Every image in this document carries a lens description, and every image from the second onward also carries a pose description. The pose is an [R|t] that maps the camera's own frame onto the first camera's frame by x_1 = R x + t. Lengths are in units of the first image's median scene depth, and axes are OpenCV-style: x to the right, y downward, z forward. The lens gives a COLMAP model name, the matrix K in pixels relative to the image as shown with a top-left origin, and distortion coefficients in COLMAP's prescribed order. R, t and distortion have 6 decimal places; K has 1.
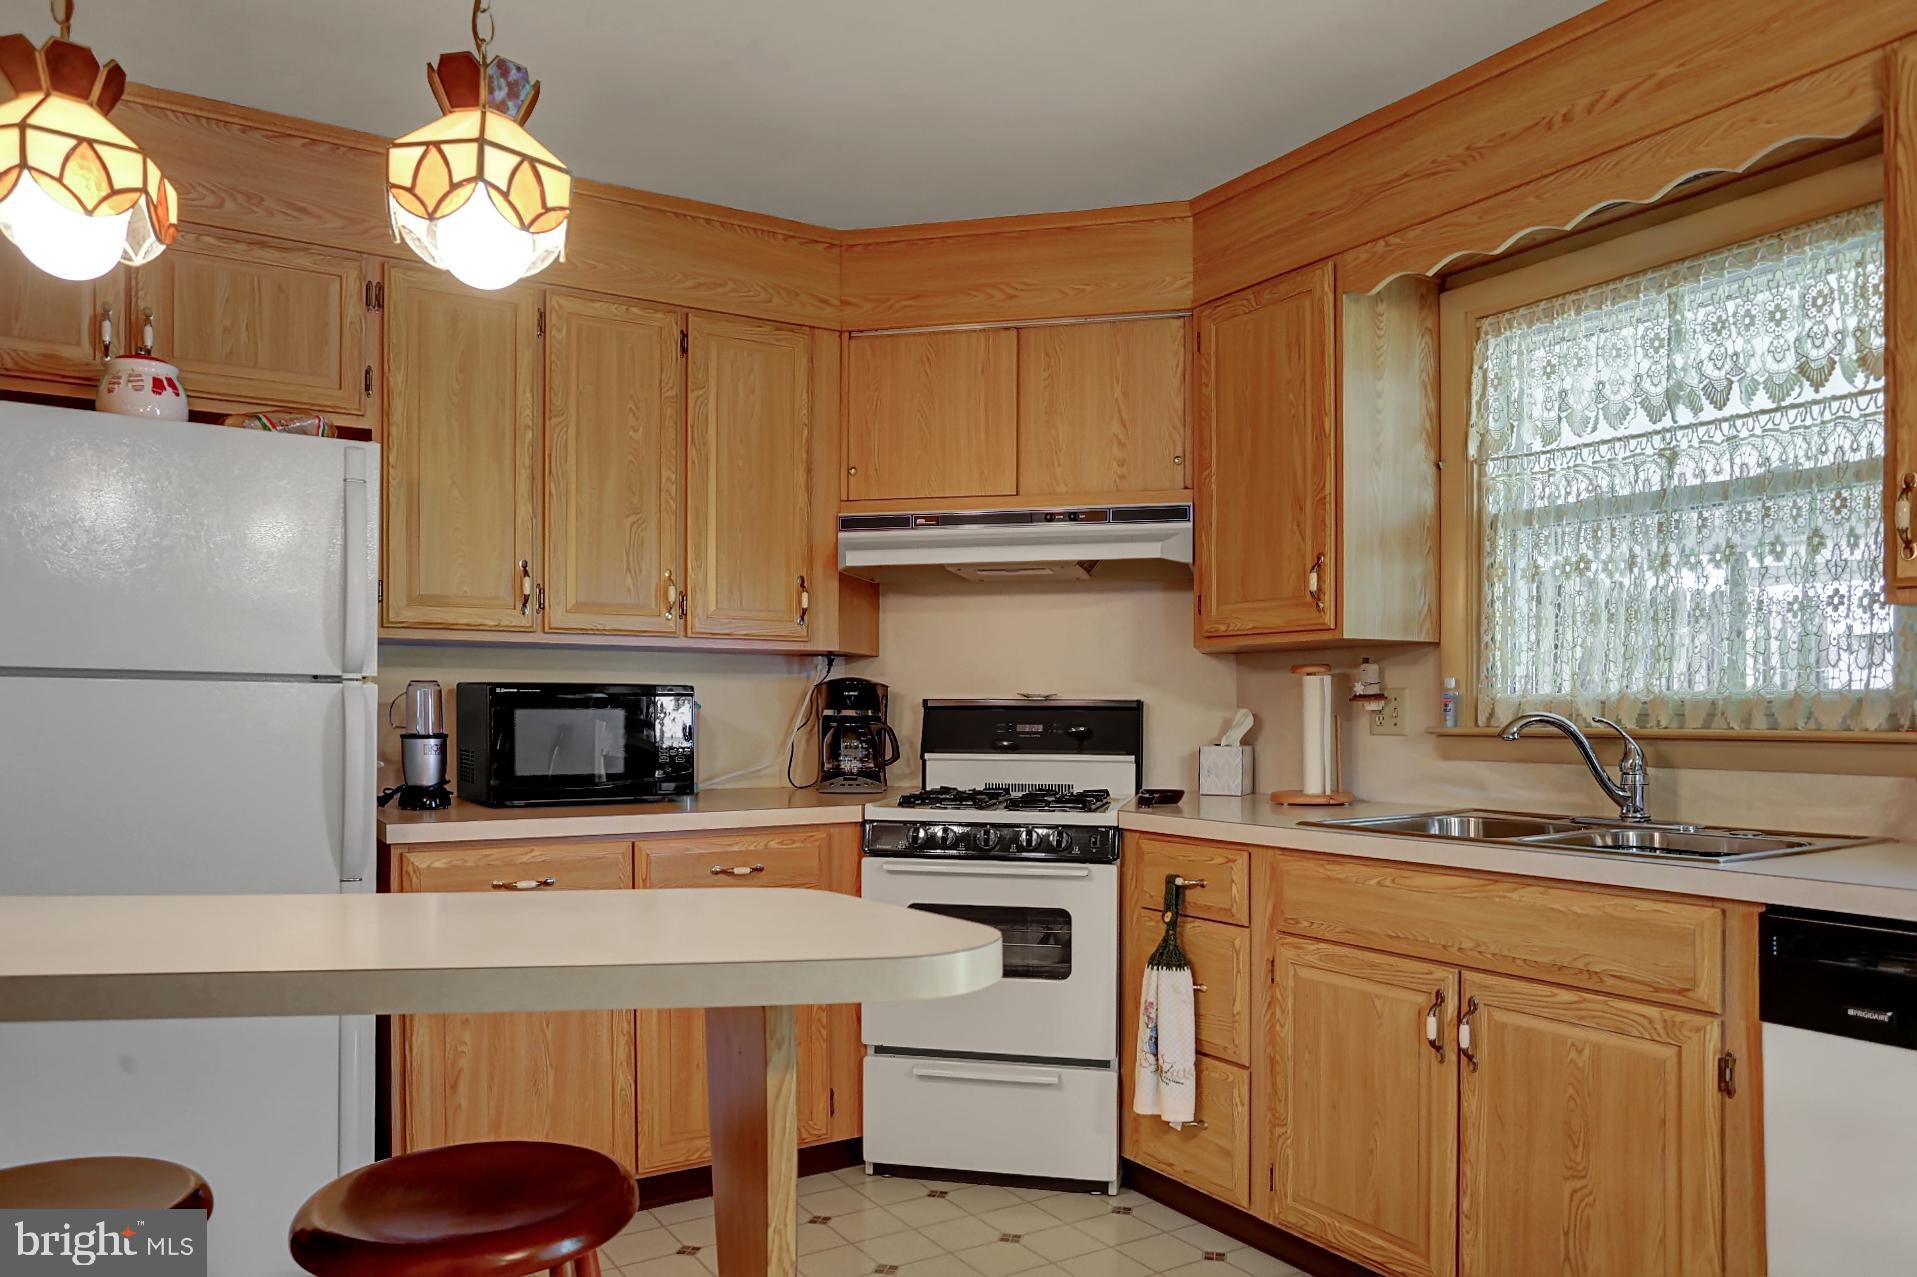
lens RADIAL K [[1314.7, 0, 964.1], [0, 1314.7, 714.7], [0, 0, 1]] dist [-0.055324, 0.050423]
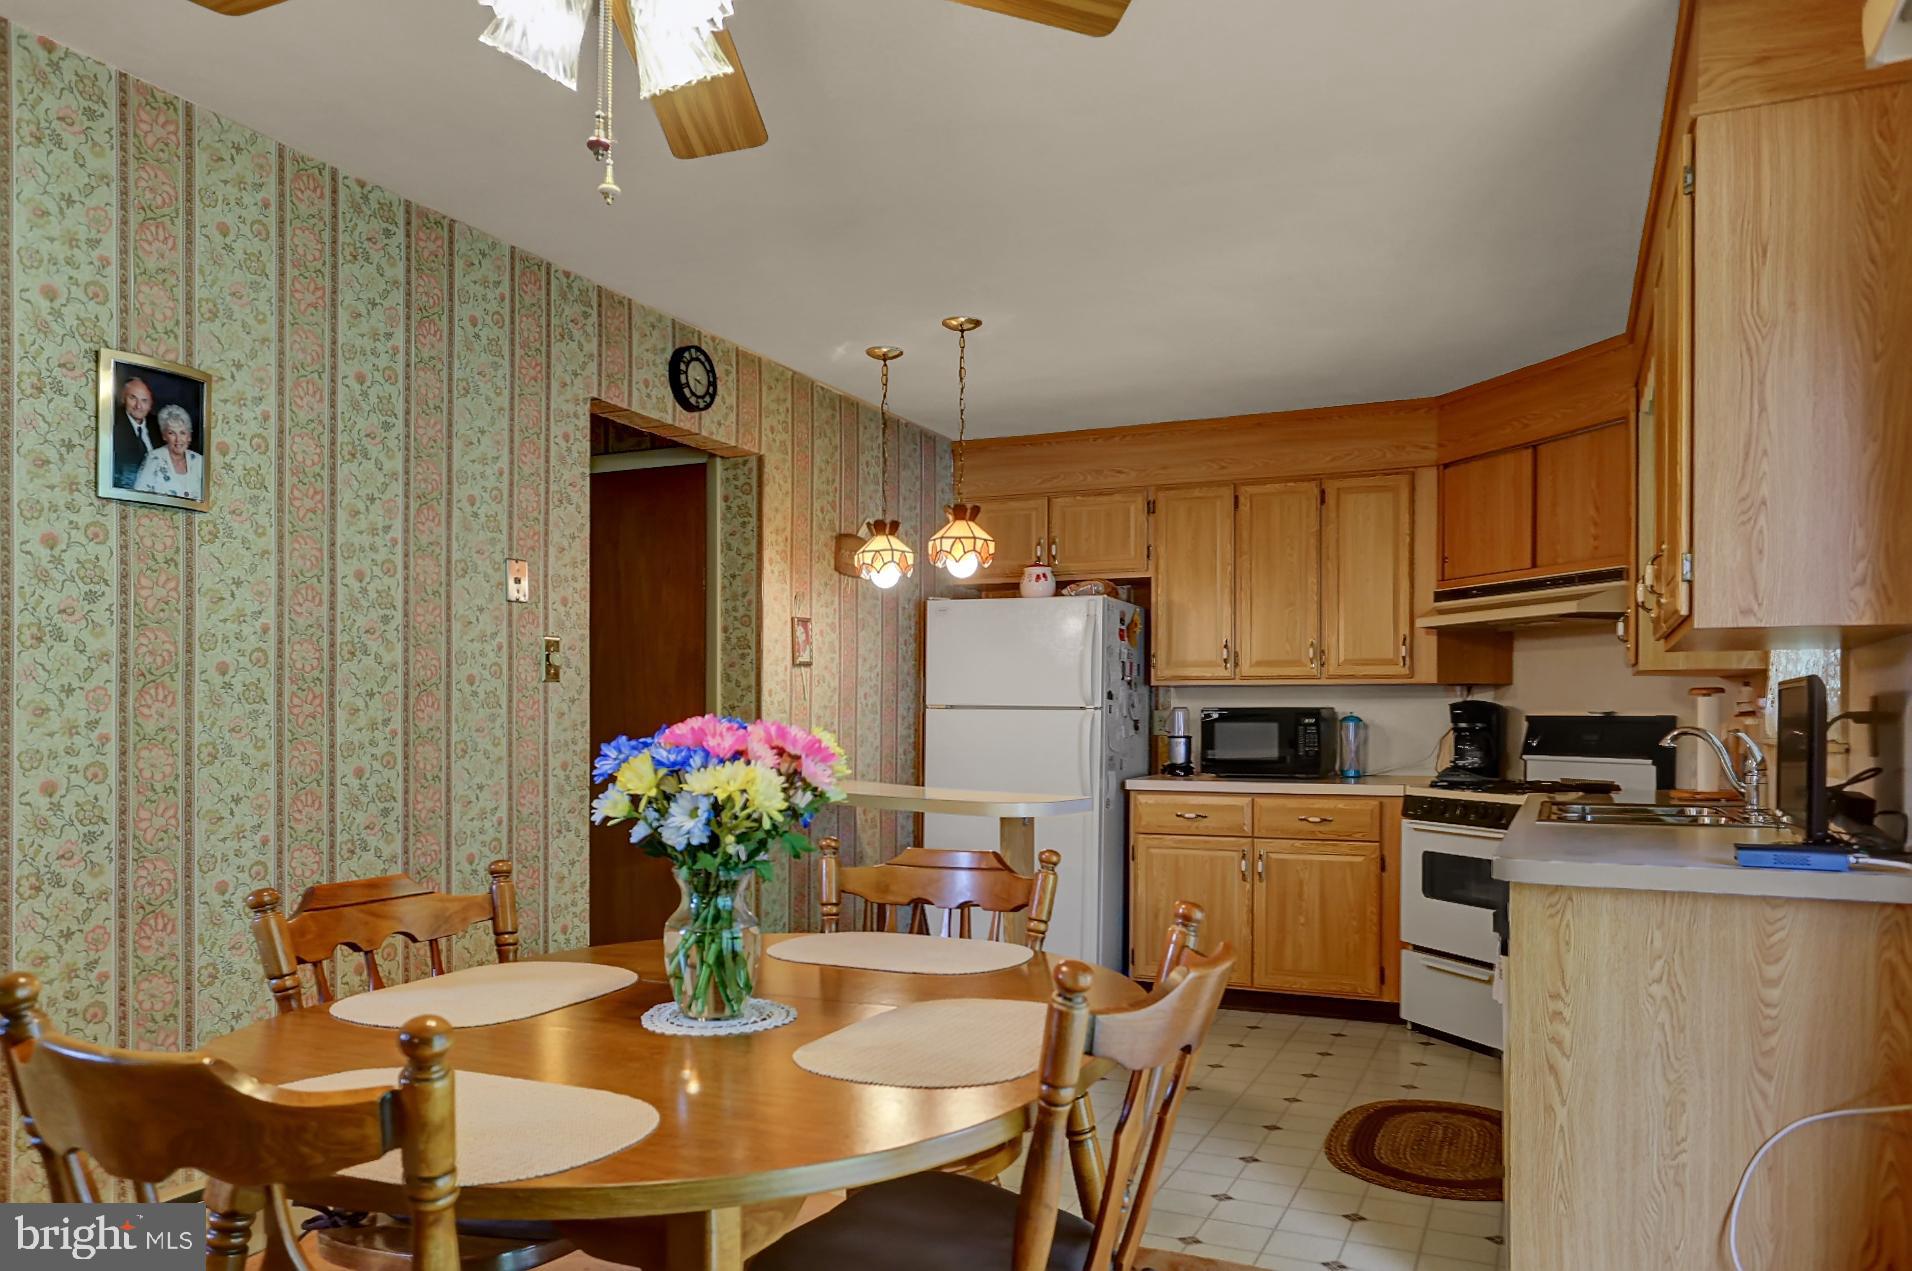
lens RADIAL K [[1348.5, 0, 956.8], [0, 1348.5, 728.9], [0, 0, 1]] dist [-0.002321, 0.053320]
pose [[0.555751, 0.004860, -0.831335, 0.955194], [-0.006485, 0.999978, 0.001510, 0.004042], [0.831324, 0.004552, 0.555770, -0.315983]]
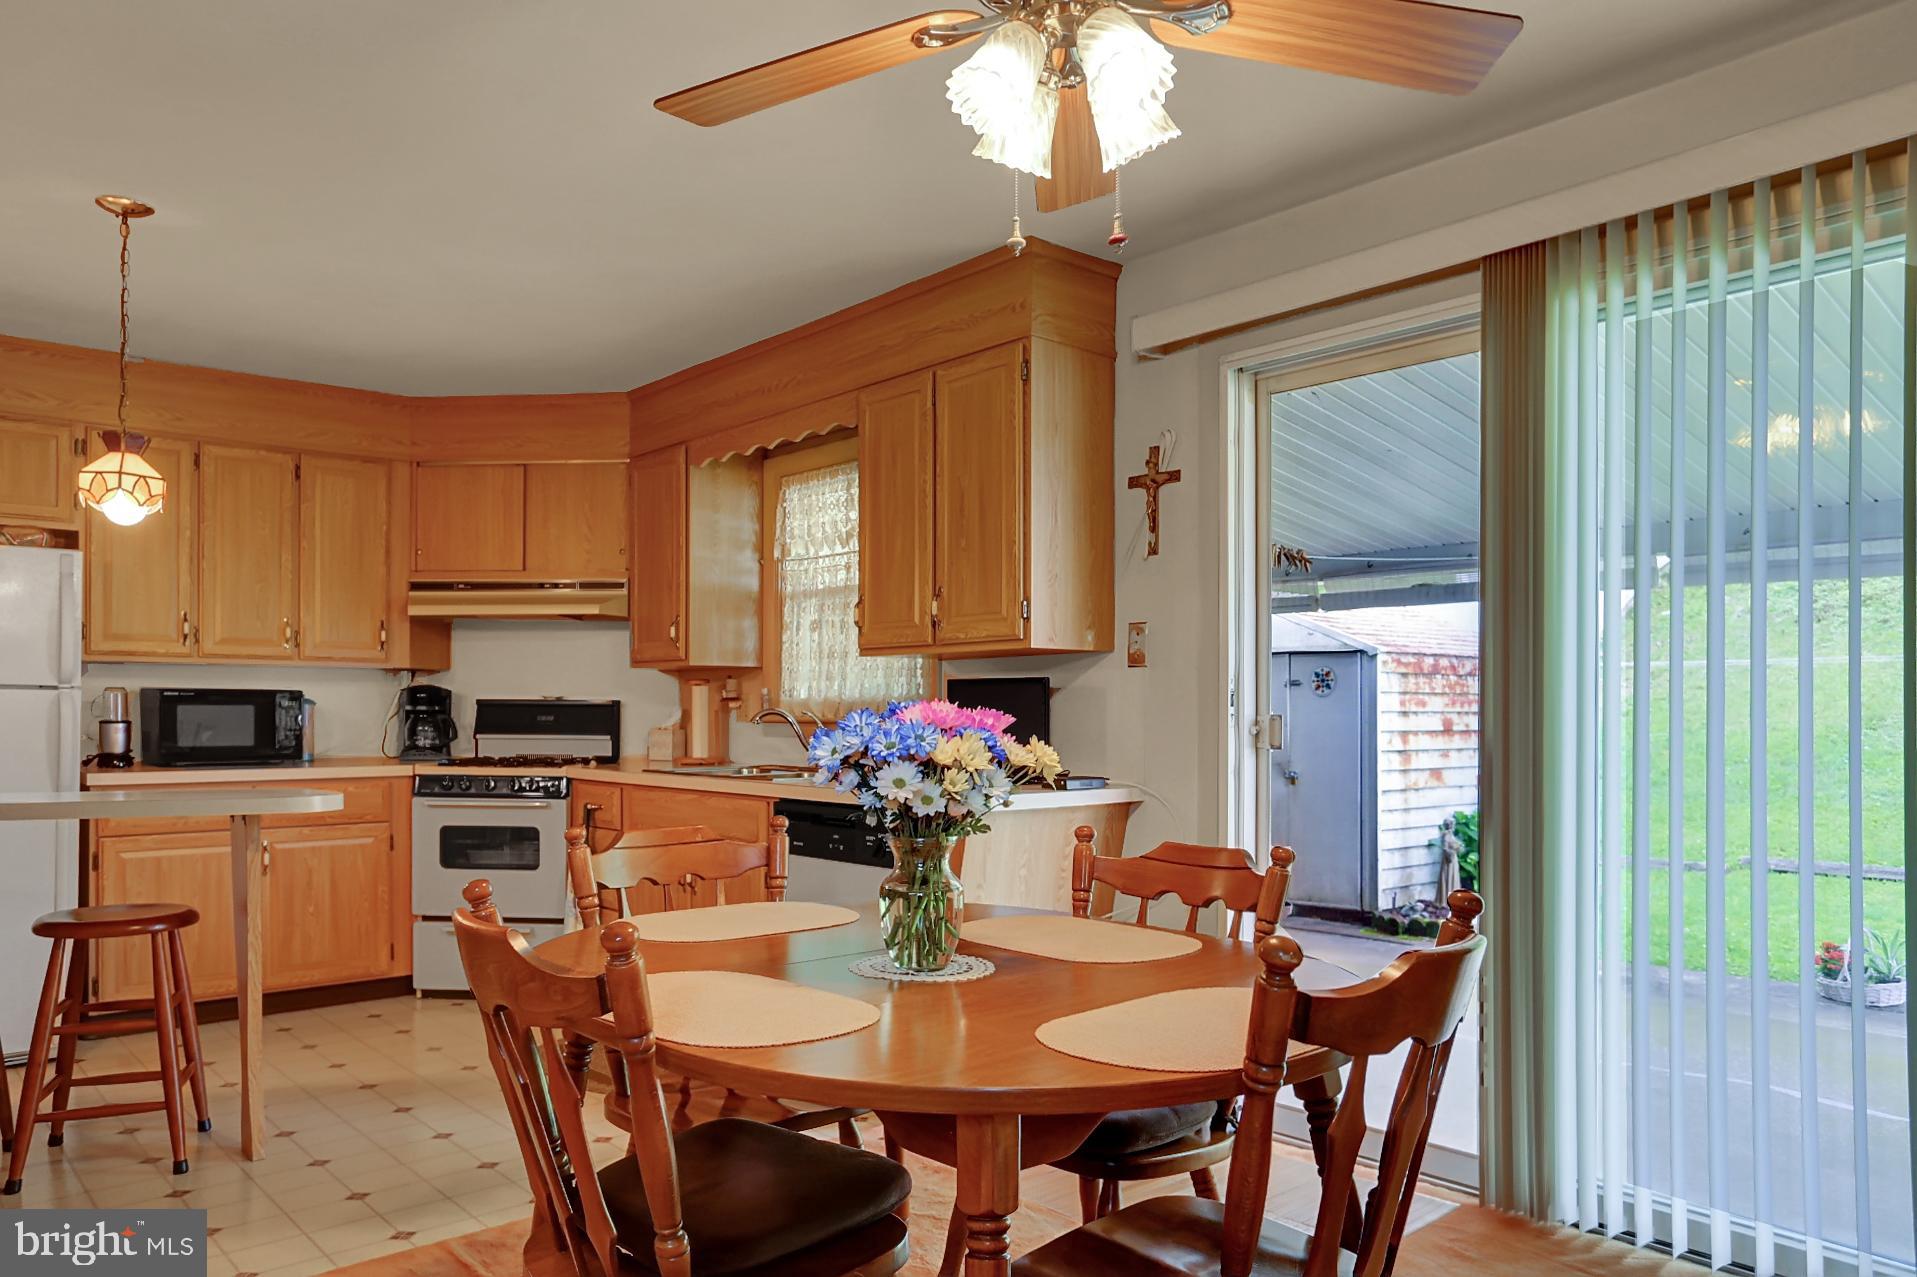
lens RADIAL K [[1314.7, 0, 964.1], [0, 1314.7, 714.7], [0, 0, 1]] dist [-0.055324, 0.050423]
pose [[0.986531, 0.001531, 0.163568, 0.330545], [-0.001660, 0.999998, 0.000646, 0.004614], [-0.163567, -0.000909, 0.986532, -0.690984]]
